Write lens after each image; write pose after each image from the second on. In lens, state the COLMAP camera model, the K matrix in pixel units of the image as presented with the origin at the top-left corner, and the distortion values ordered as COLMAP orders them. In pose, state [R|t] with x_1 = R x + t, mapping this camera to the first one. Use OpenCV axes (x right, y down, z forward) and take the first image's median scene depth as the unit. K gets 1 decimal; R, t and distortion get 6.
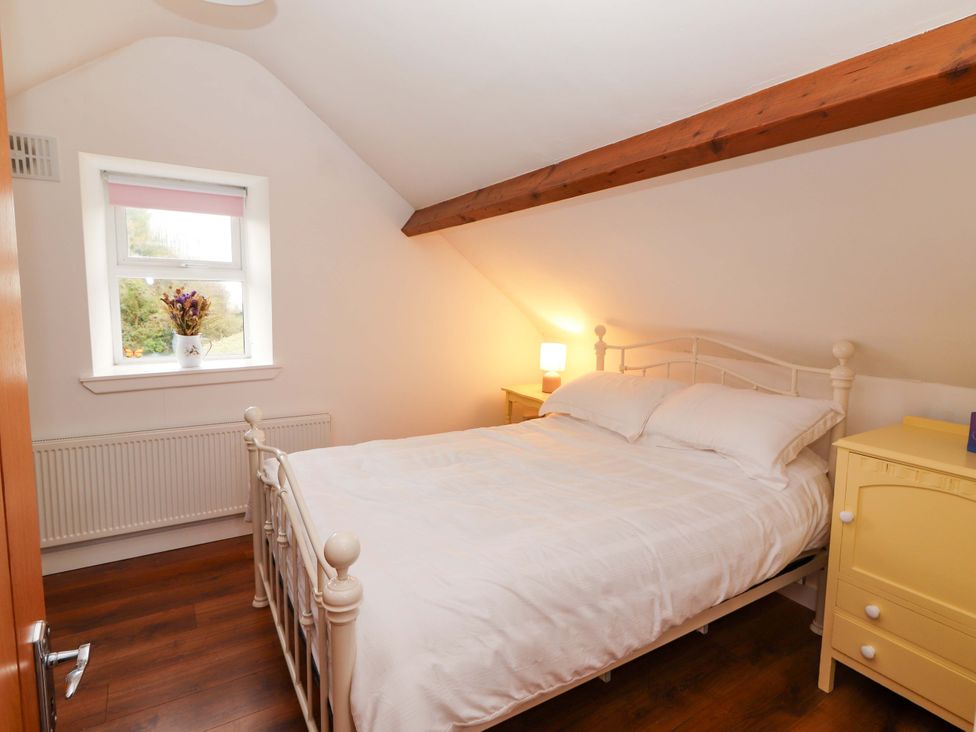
lens RADIAL K [[501.0, 0, 487.4], [0, 501.0, 356.6], [0, 0, 1]] dist [-0.004140, -0.000576]
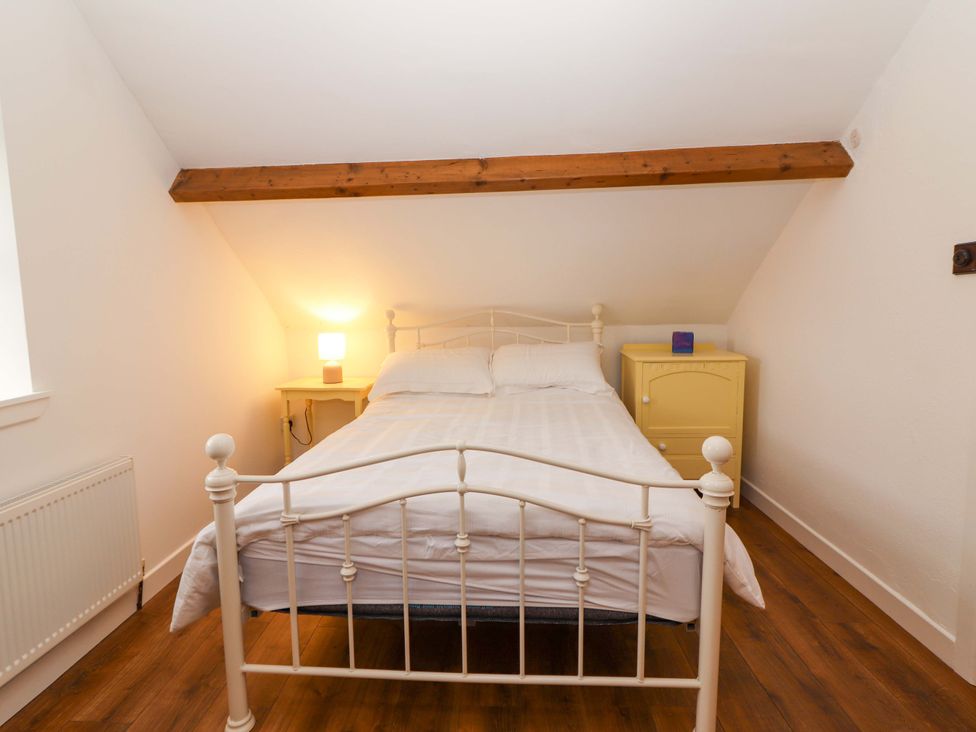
lens RADIAL K [[473.9, 0, 457.3], [0, 473.9, 355.0], [0, 0, 1]] dist [-0.003903, -0.000251]
pose [[0.595176, -0.109537, 0.796095, -0.596200], [0.118253, 0.991820, 0.048060, 0.002931], [-0.794847, 0.065536, 0.603260, 0.304897]]
